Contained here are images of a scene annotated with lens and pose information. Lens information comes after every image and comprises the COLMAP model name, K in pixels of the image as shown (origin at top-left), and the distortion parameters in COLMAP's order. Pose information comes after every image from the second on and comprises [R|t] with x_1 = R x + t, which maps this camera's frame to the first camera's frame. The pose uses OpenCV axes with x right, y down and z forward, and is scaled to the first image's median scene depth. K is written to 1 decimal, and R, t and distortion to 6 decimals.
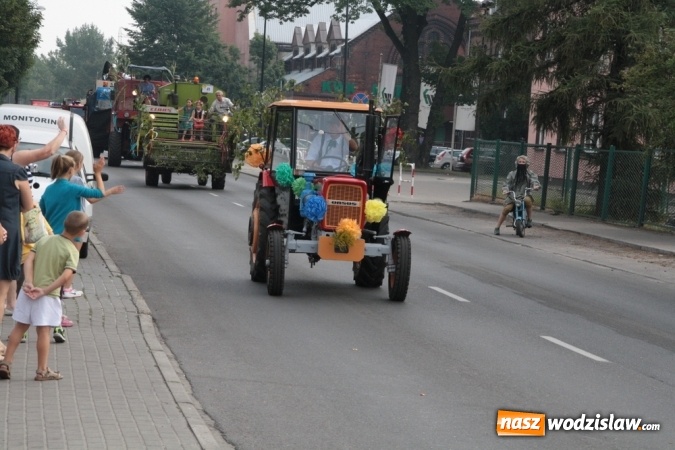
lens RADIAL K [[2097.6, 0, 339.8], [0, 2097.6, 229.1], [0, 0, 1]] dist [0.875049, 2.223844]
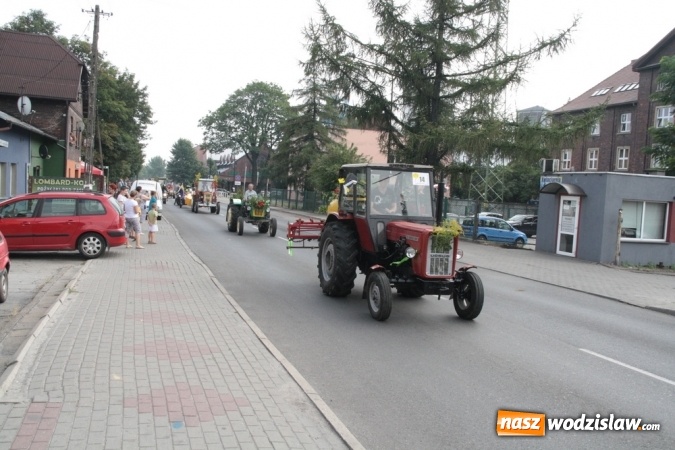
lens RADIAL K [[648.6, 0, 336.9], [0, 648.6, 224.2], [0, 0, 1]] dist [-0.087943, 0.009426]
pose [[0.988124, -0.011932, 0.153193, 0.004037], [0.010180, 0.999874, 0.012215, 0.002780], [-0.153319, -0.010510, 0.988121, -0.050537]]
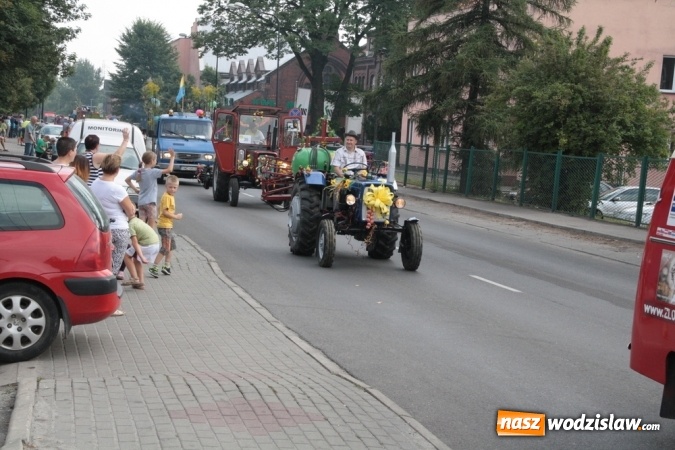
lens RADIAL K [[1433.4, 0, 337.6], [0, 1433.4, 226.3], [0, 0, 1]] dist [0.388526, 0.981582]
pose [[0.998143, -0.000874, 0.060905, -0.013548], [-0.000261, 0.999827, 0.018625, -0.000820], [-0.060910, -0.018606, 0.997970, -0.003981]]
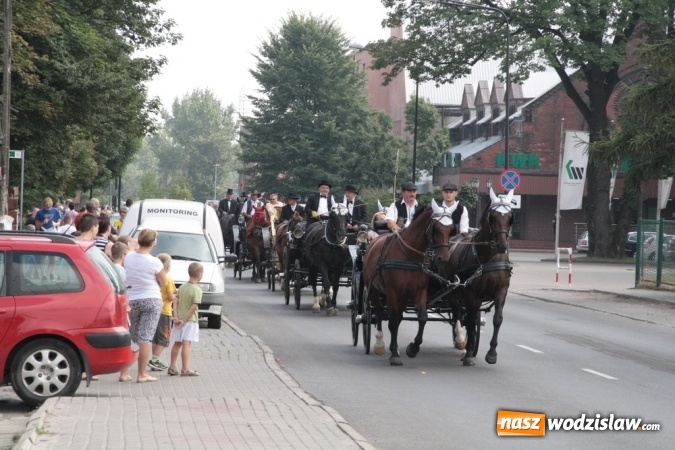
lens RADIAL K [[3061.4, 0, 337.4], [0, 3061.4, 224.2], [0, 0, 1]] dist [1.740934, 3.263672]
pose [[0.996937, -0.029745, -0.072333, 0.018924], [0.026414, 0.998566, -0.046575, 0.010274], [0.073614, 0.044521, 0.996293, -0.187747]]
